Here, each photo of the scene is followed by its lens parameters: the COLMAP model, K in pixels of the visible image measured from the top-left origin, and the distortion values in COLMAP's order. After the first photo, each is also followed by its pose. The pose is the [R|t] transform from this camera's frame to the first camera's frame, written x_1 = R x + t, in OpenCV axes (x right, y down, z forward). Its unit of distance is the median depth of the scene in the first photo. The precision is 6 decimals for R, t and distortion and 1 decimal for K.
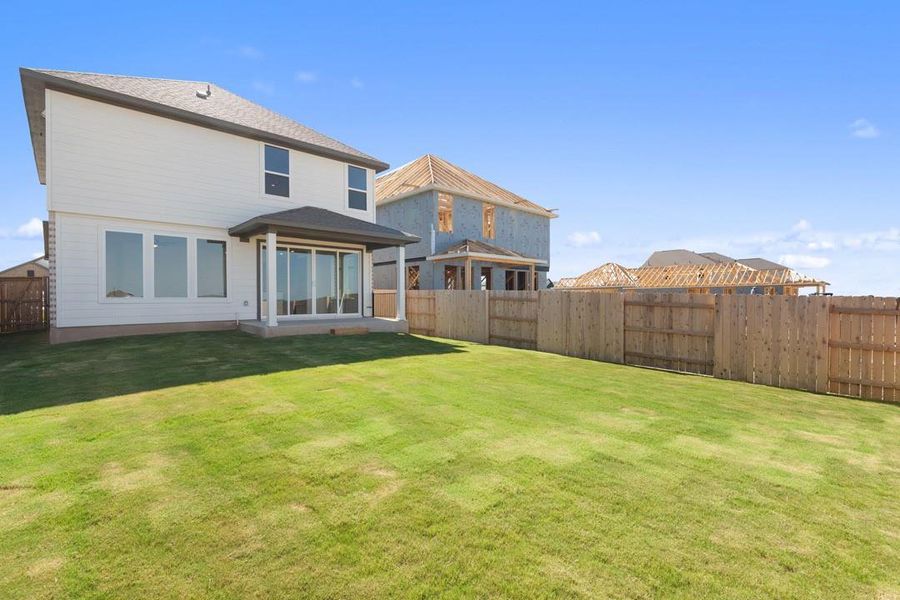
lens RADIAL K [[422.3, 0, 450.4], [0, 422.3, 303.0], [0, 0, 1]] dist [0.008332, -0.011569]
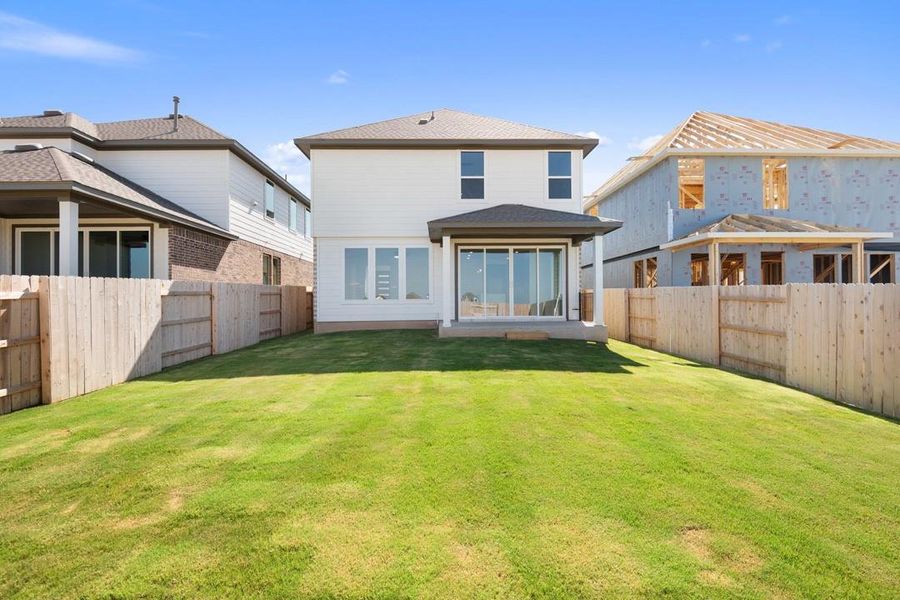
lens RADIAL K [[422.3, 0, 450.4], [0, 422.3, 303.0], [0, 0, 1]] dist [0.008332, -0.011569]
pose [[0.733782, -0.000016, -0.679385, 0.236743], [-0.001343, 0.999998, -0.001475, -0.001260], [0.679384, 0.001995, 0.733781, 0.210966]]
